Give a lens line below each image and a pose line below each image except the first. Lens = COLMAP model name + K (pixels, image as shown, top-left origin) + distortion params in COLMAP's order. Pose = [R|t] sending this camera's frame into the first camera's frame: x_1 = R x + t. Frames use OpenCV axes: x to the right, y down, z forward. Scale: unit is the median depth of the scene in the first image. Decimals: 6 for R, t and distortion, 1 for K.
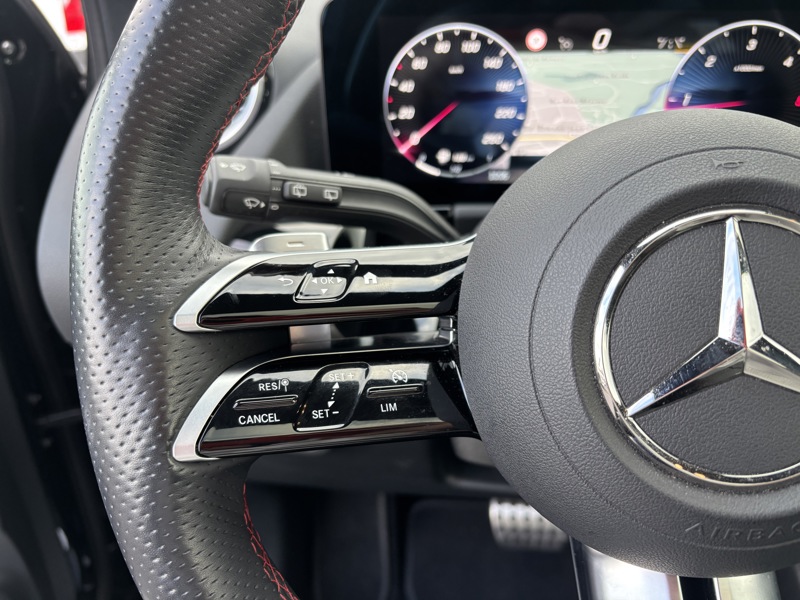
lens RADIAL K [[620.0, 0, 399.1], [0, 620.0, 297.7], [0, 0, 1]] dist [0.010650, -0.032914]
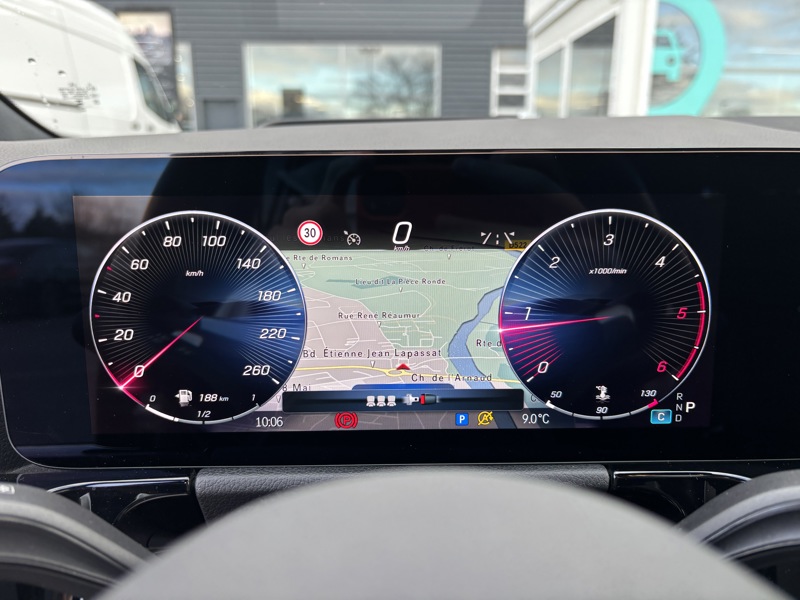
lens RADIAL K [[605.1, 0, 391.1], [0, 605.1, 298.2], [0, 0, 1]] dist [0.001911, -0.003516]
pose [[0.991953, -0.015348, 0.125670, 0.225469], [0.040527, 0.978888, -0.200339, -0.206391], [-0.119942, 0.203820, 0.971633, 0.354996]]
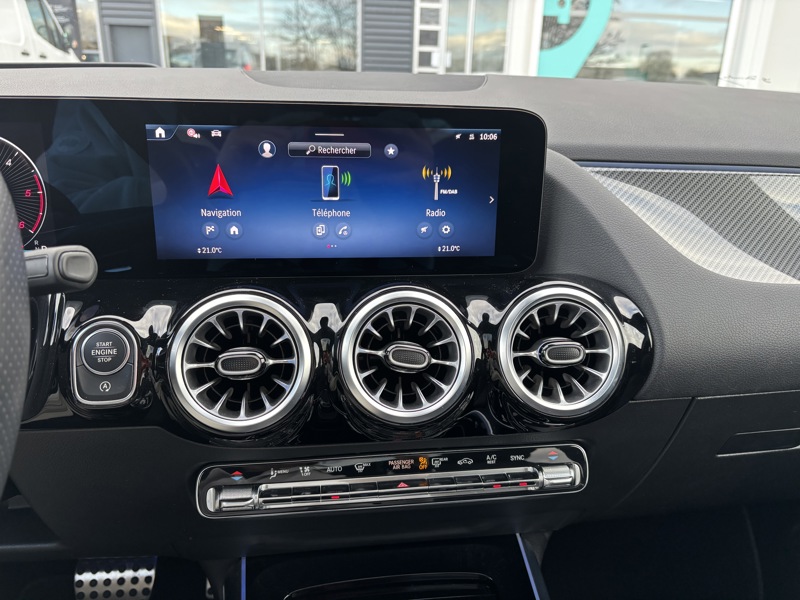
lens RADIAL K [[616.2, 0, 400.0], [0, 616.2, 300.0], [0, 0, 1]] dist [0.027039, -0.038986]
pose [[0.973874, -0.037382, 0.223992, 1.072259], [0.062123, 0.992588, -0.104448, 0.067443], [-0.218427, 0.115635, 0.968978, -0.329461]]
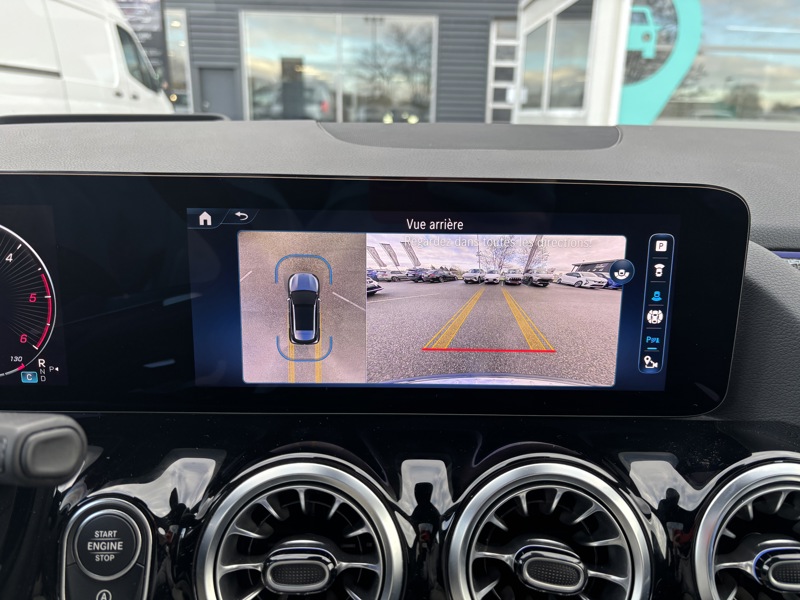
lens RADIAL K [[620.0, 0, 399.1], [0, 620.0, 297.7], [0, 0, 1]] dist [0.010650, -0.032914]
pose [[0.993169, -0.001063, 0.116679, 1.070203], [0.020370, 0.986182, -0.164407, -0.152869], [-0.114892, 0.165661, 0.979467, 0.030097]]
